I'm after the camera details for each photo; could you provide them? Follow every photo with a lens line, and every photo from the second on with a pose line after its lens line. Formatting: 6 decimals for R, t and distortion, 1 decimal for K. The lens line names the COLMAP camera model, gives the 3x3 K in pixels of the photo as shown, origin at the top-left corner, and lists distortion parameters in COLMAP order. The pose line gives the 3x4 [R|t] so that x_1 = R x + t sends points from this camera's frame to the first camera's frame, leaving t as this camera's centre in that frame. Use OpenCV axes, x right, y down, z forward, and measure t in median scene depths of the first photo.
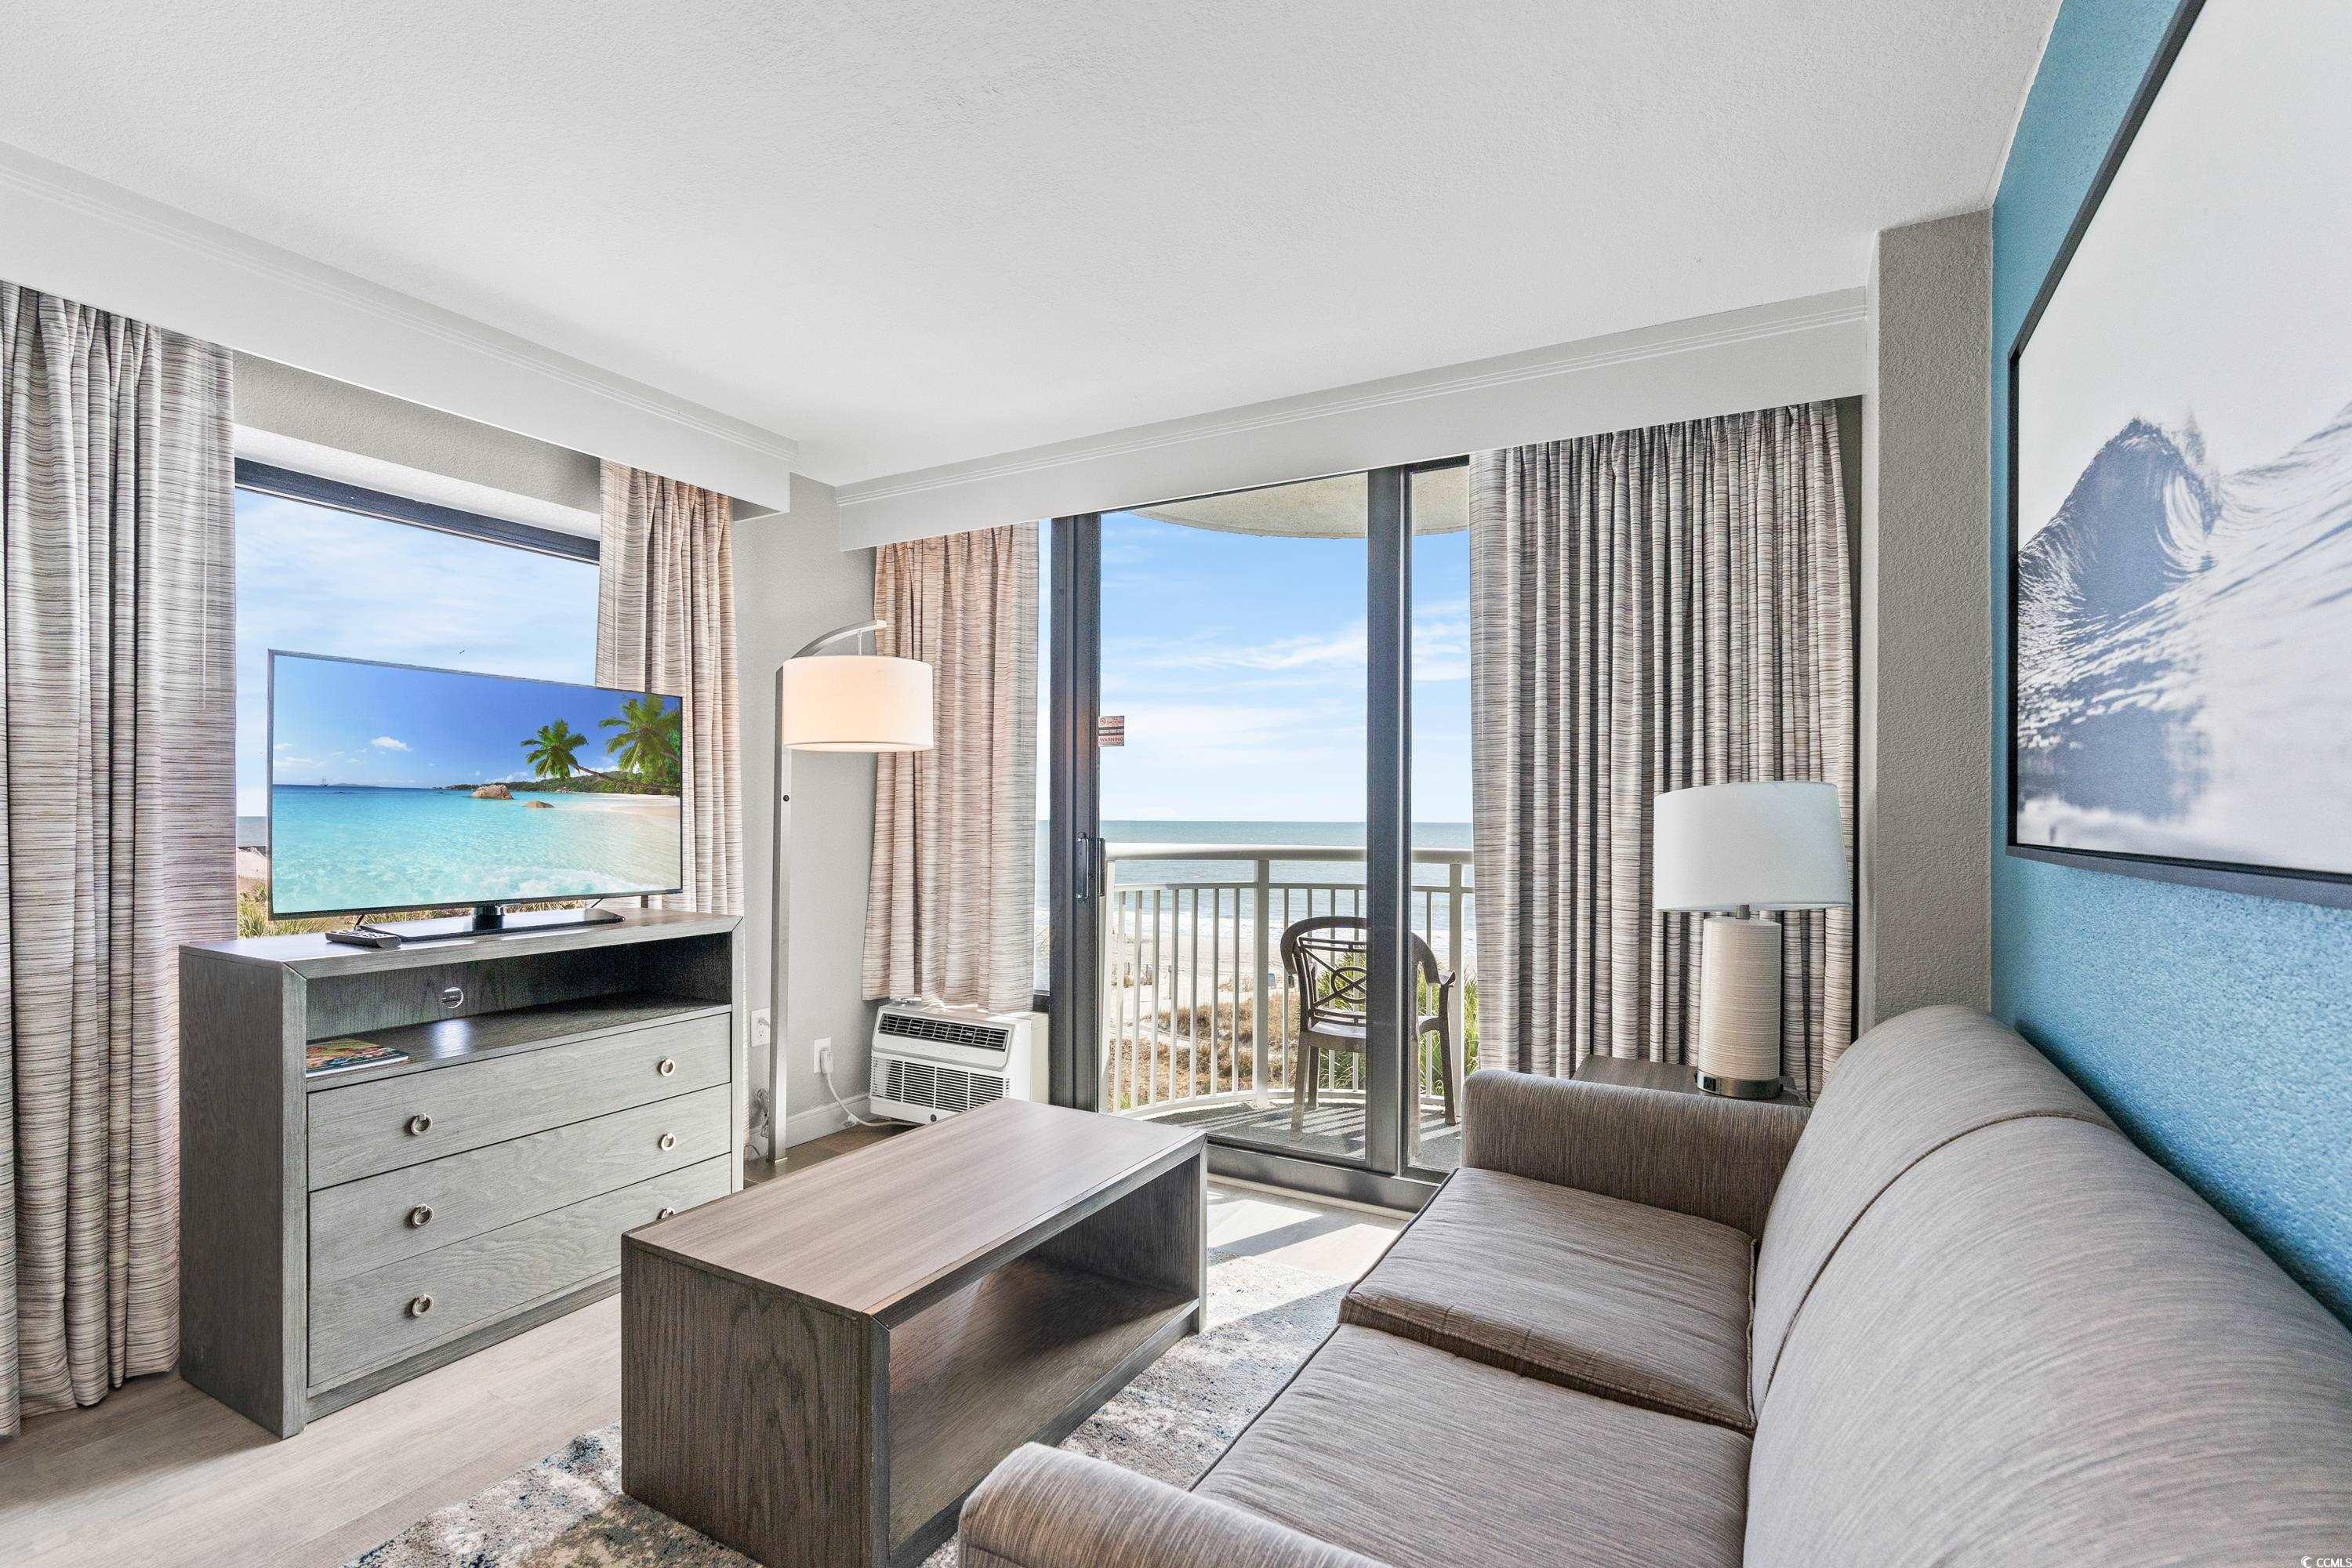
lens RADIAL K [[1073.8, 0, 1173.4], [0, 1073.8, 787.4], [0, 0, 1]] dist [-0.008566, 0.005163]
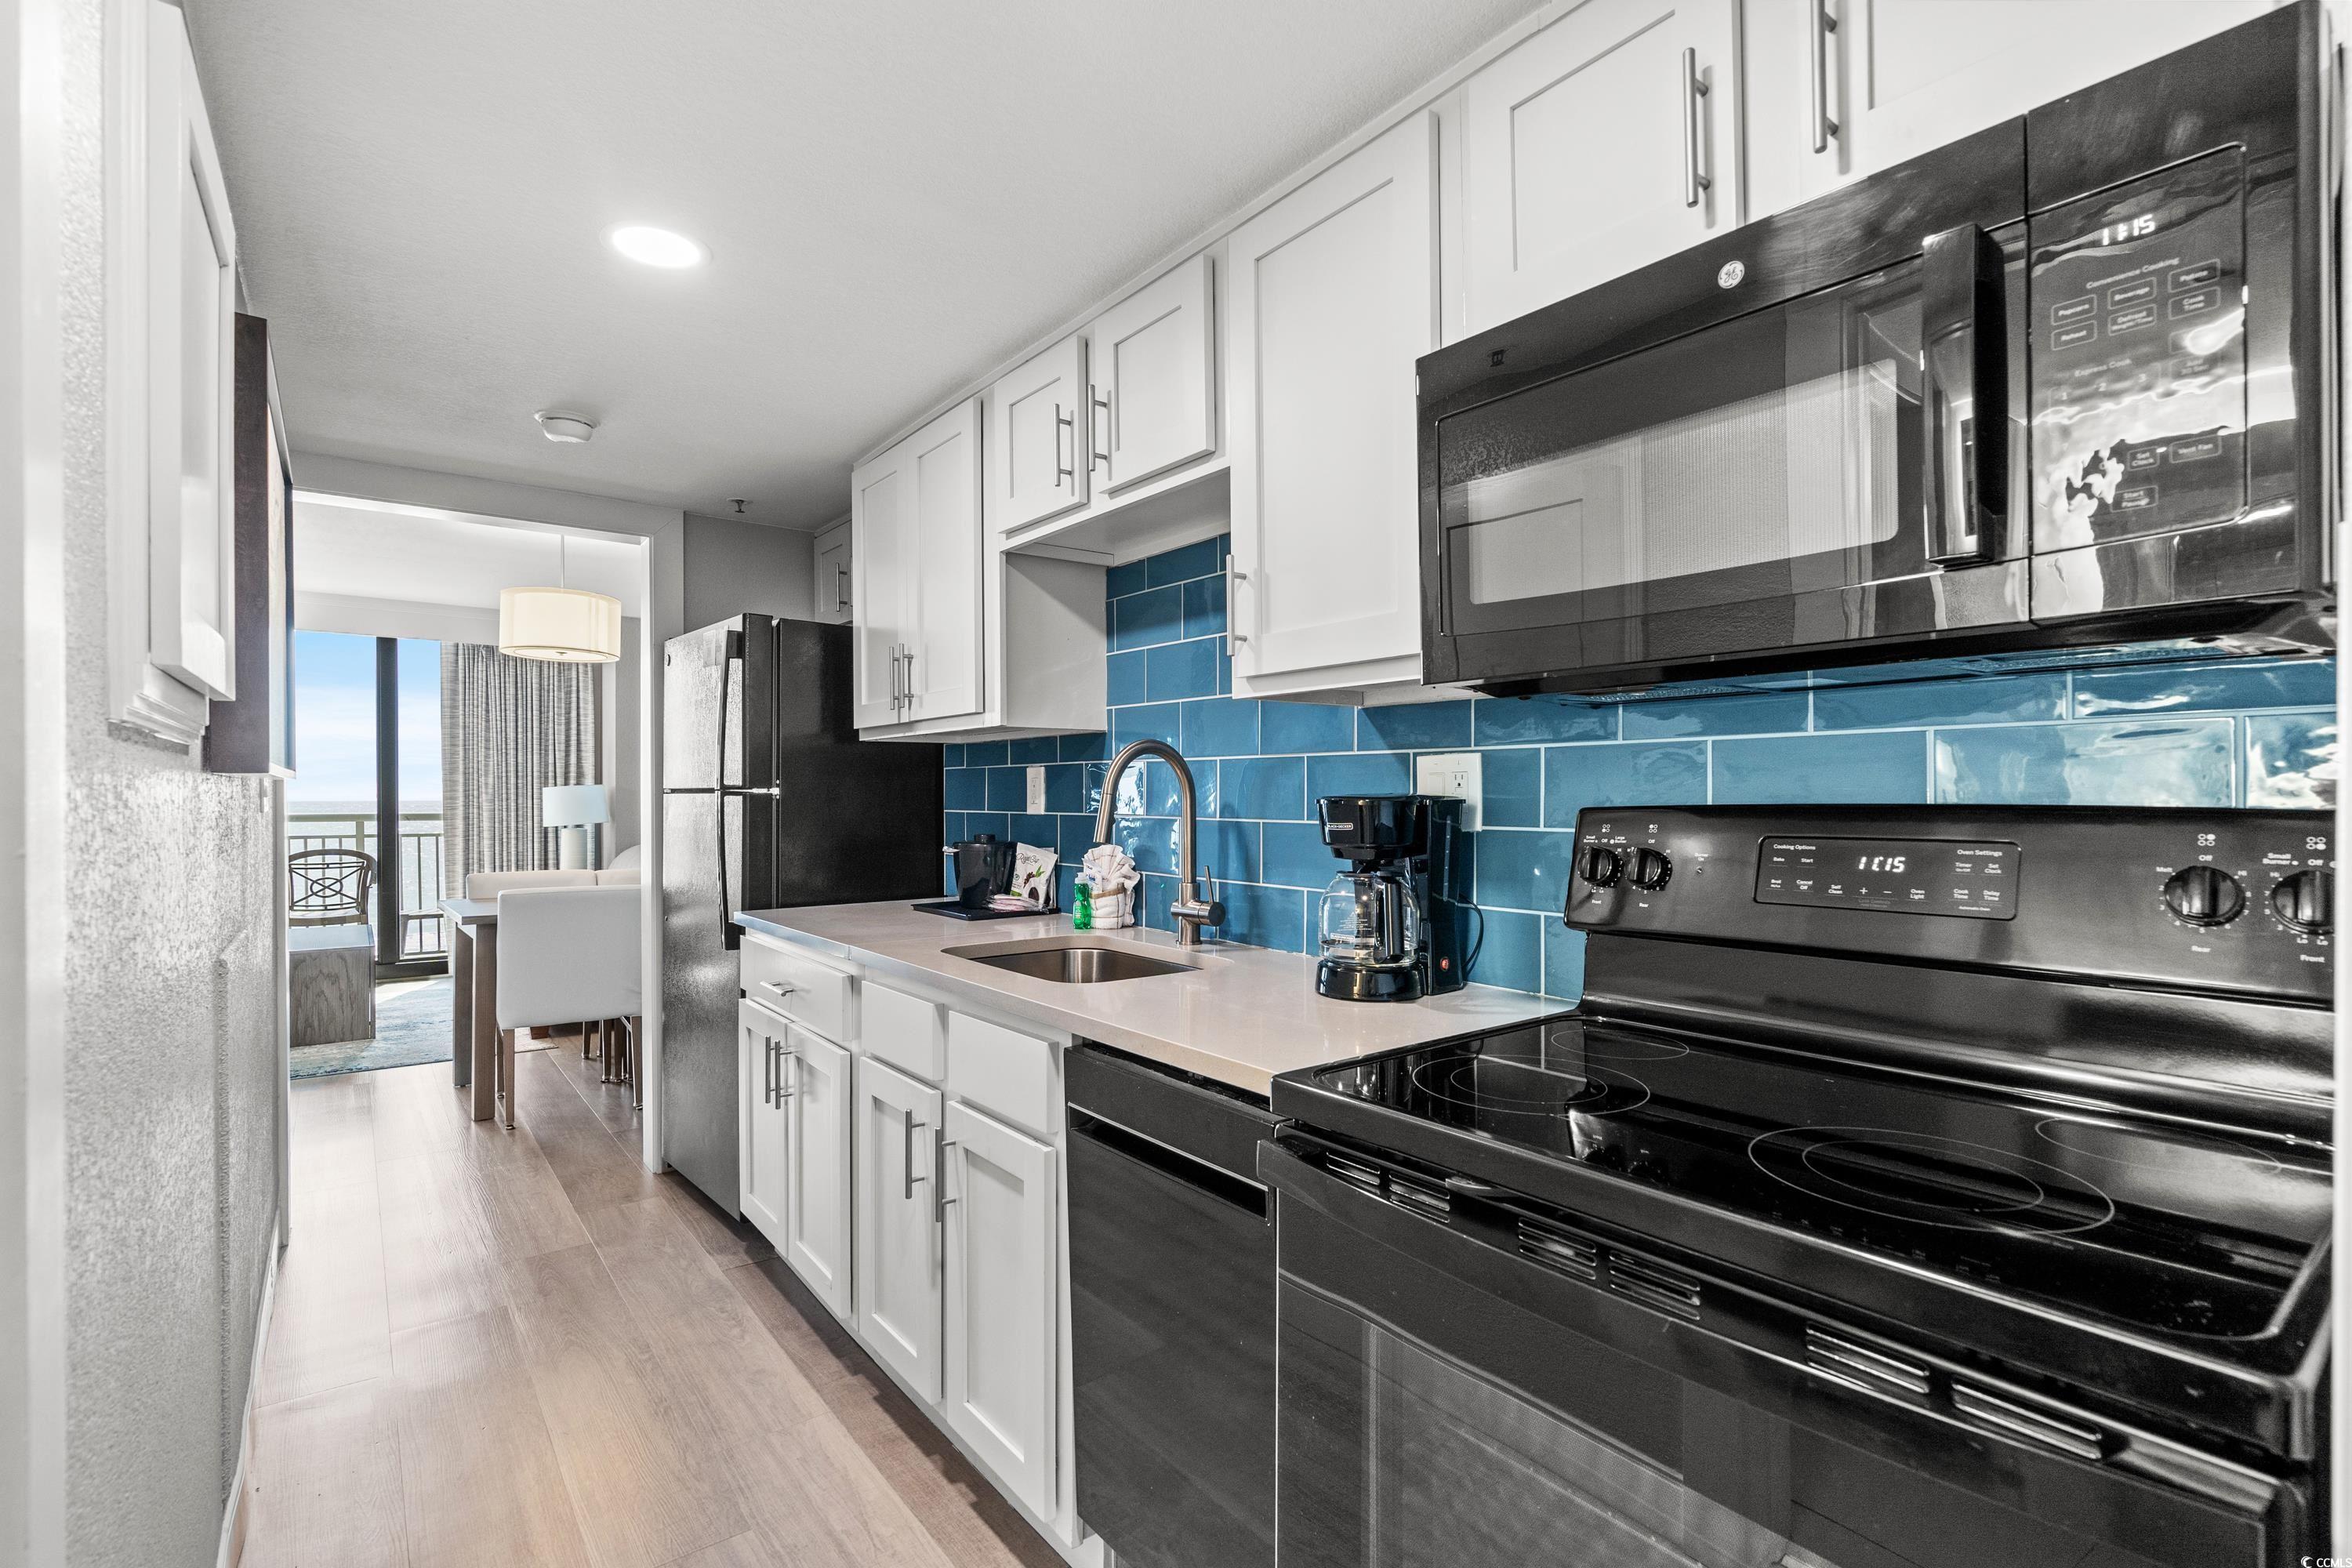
lens RADIAL K [[1073.8, 0, 1173.4], [0, 1073.8, 787.4], [0, 0, 1]] dist [-0.008566, 0.005163]
pose [[0.390100, -0.006878, 0.920747, -0.702332], [0.000456, 0.999973, 0.007276, -0.003800], [-0.920773, -0.002418, 0.390092, -0.758807]]
